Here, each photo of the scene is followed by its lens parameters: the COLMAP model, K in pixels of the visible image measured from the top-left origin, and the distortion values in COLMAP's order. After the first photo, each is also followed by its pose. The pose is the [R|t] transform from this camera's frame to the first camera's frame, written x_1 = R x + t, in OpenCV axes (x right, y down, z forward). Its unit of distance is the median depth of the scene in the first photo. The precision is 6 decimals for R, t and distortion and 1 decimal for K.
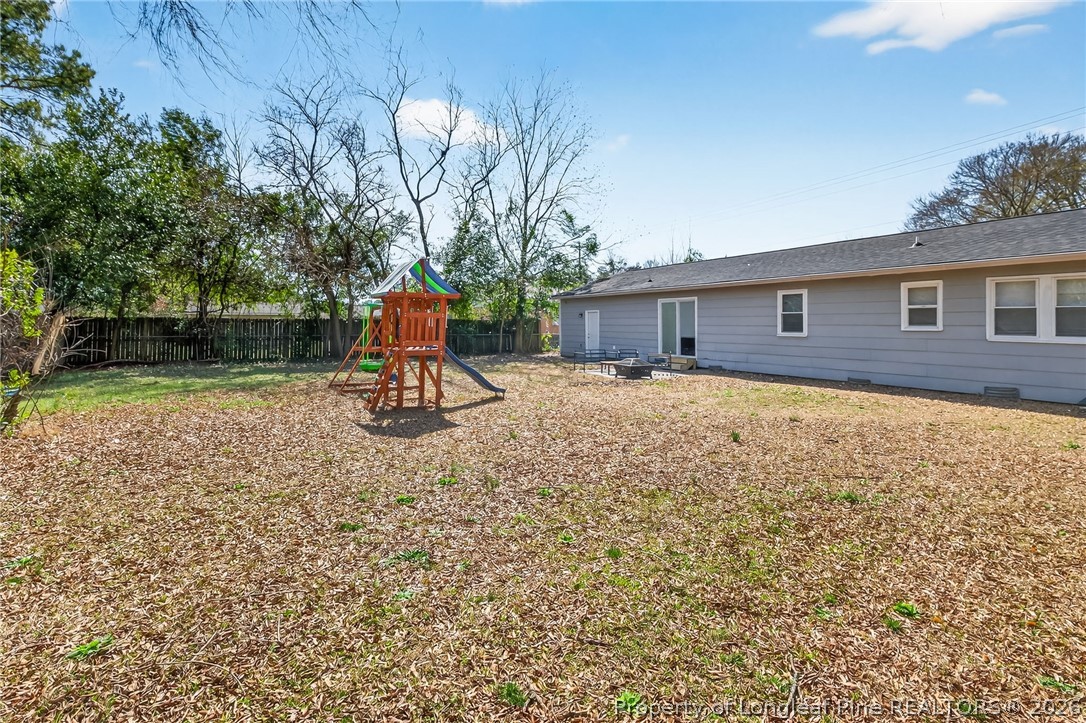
lens RADIAL K [[519.0, 0, 543.0], [0, 519.0, 351.4], [0, 0, 1]] dist [0.000325, 0.000580]
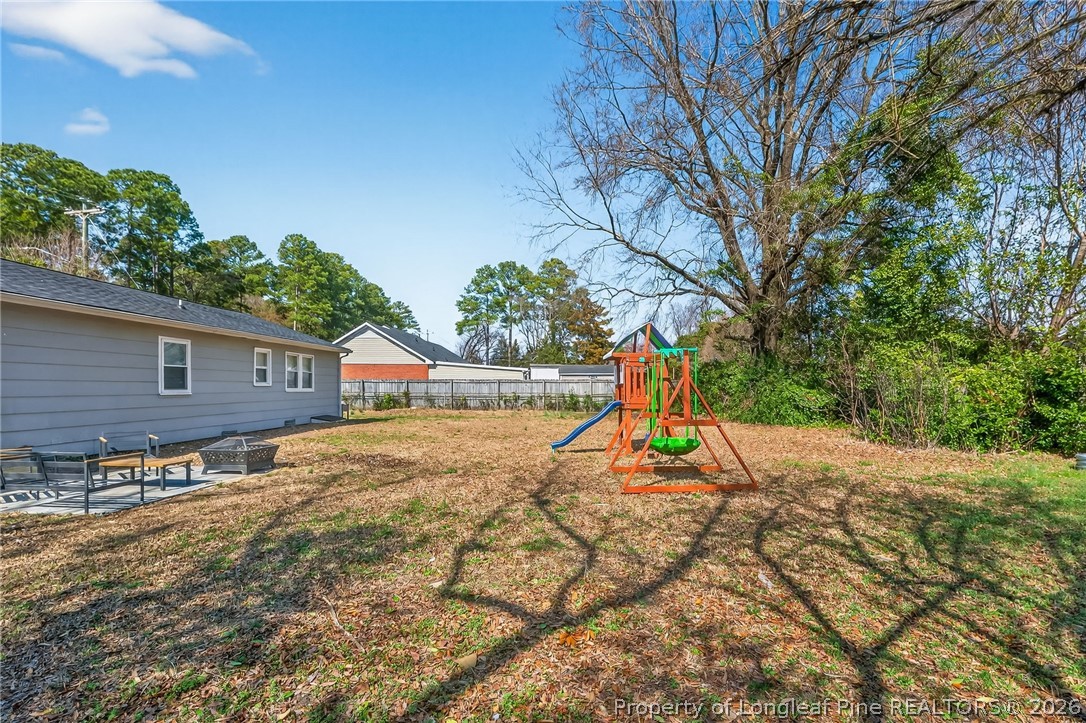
lens RADIAL K [[517.7, 0, 543.0], [0, 517.7, 361.5], [0, 0, 1]] dist [-0.002127, -0.000705]
pose [[-0.846695, -0.002422, 0.532073, -0.440570], [-0.001251, 0.999996, 0.002561, -0.082408], [-0.532077, 0.001503, -0.846694, 1.355216]]
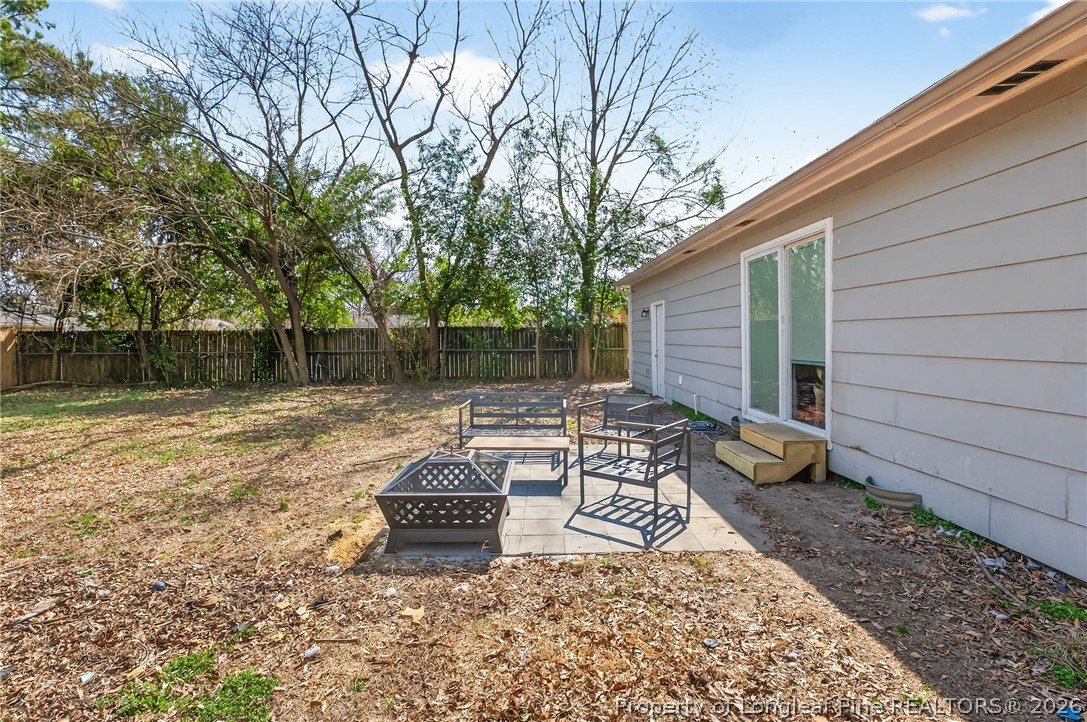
lens RADIAL K [[499.6, 0, 546.5], [0, 499.6, 360.3], [0, 0, 1]] dist [0.001240, 0.000024]
pose [[0.896177, 0.008895, -0.443608, 0.333013], [-0.011116, 0.999935, -0.002406, -0.032886], [0.443558, 0.007087, 0.896217, 0.830233]]
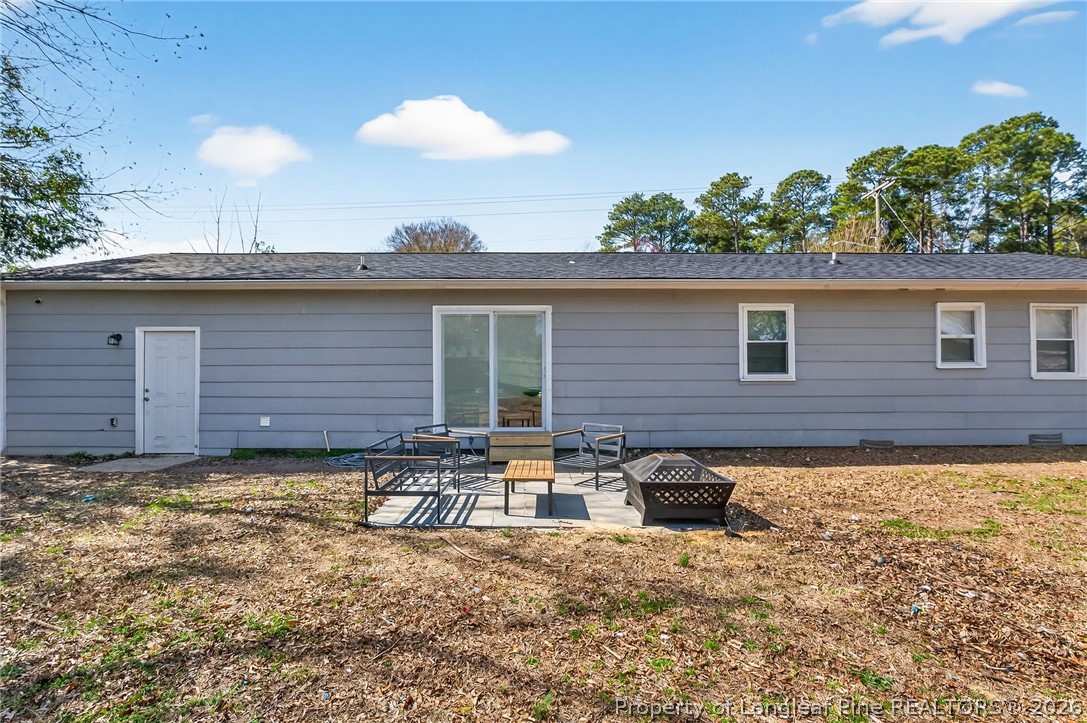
lens RADIAL K [[499.6, 0, 546.5], [0, 499.6, 360.8], [0, 0, 1]] dist [0.001240, 0.000024]
pose [[0.472826, -0.005207, 0.881140, -0.147468], [0.051944, 0.998408, -0.021973, -0.051379], [-0.879623, 0.056159, 0.472344, 0.930897]]
